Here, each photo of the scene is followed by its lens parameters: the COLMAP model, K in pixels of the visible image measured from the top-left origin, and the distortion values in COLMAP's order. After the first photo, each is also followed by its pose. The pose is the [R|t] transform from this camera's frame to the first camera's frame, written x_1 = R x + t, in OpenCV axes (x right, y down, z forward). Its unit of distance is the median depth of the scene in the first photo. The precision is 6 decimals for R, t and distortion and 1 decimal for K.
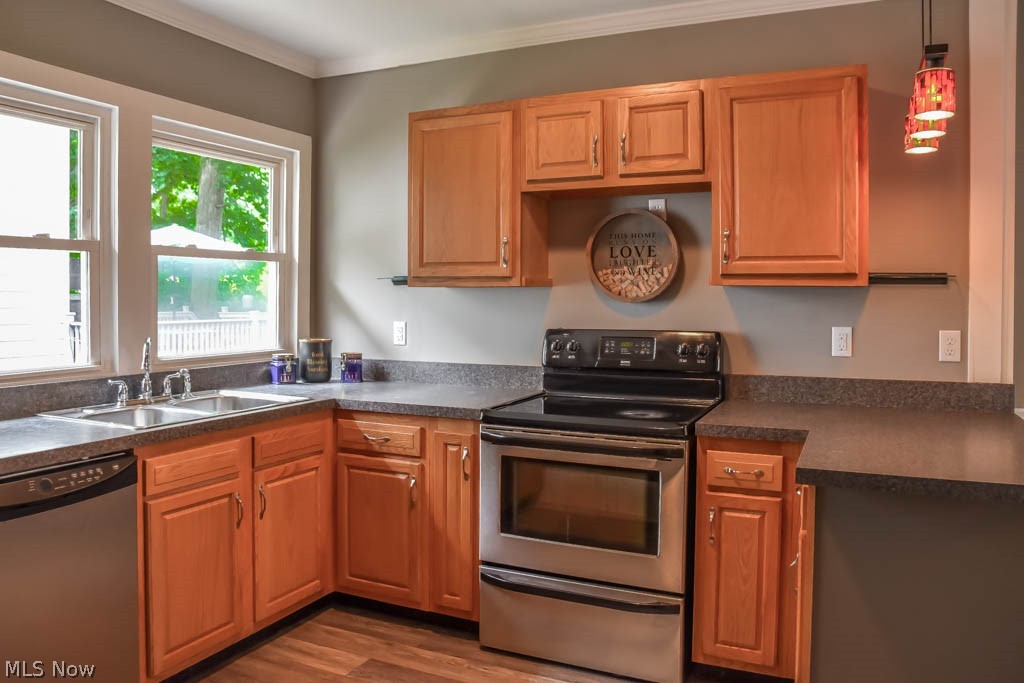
lens RADIAL K [[746.8, 0, 513.0], [0, 746.8, 316.1], [0, 0, 1]] dist [-0.093555, 0.003320]
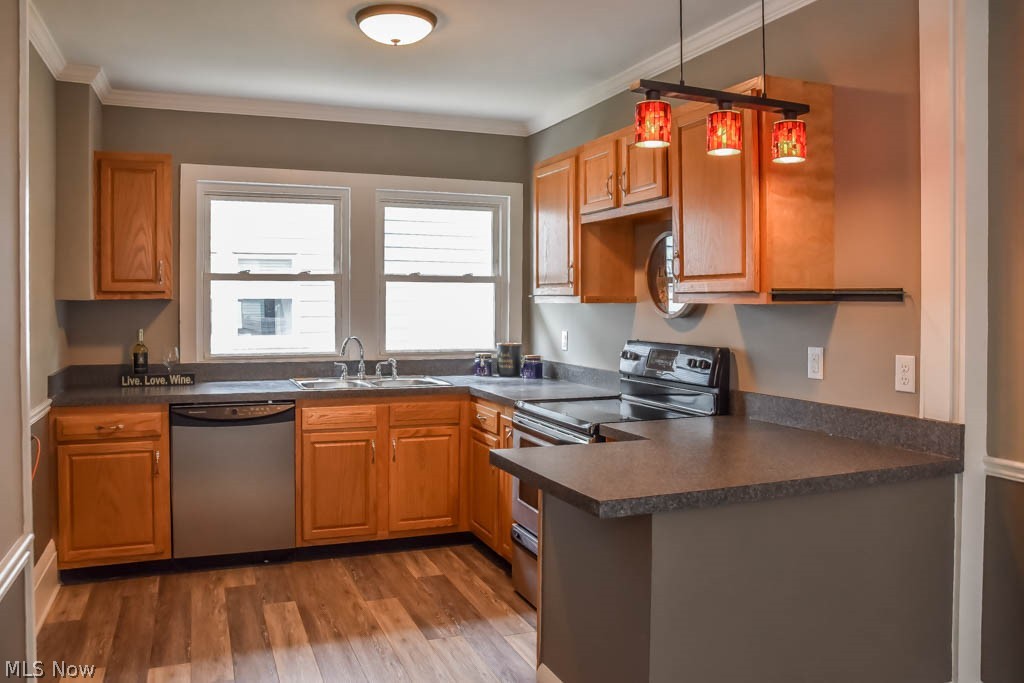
lens RADIAL K [[786.1, 0, 511.4], [0, 786.1, 317.0], [0, 0, 1]] dist [-0.124603, 0.001284]
pose [[0.722892, 0.012212, -0.690853, 0.870139], [-0.018315, 0.999831, -0.001491, -0.015448], [0.690718, 0.013731, 0.722993, 0.024442]]
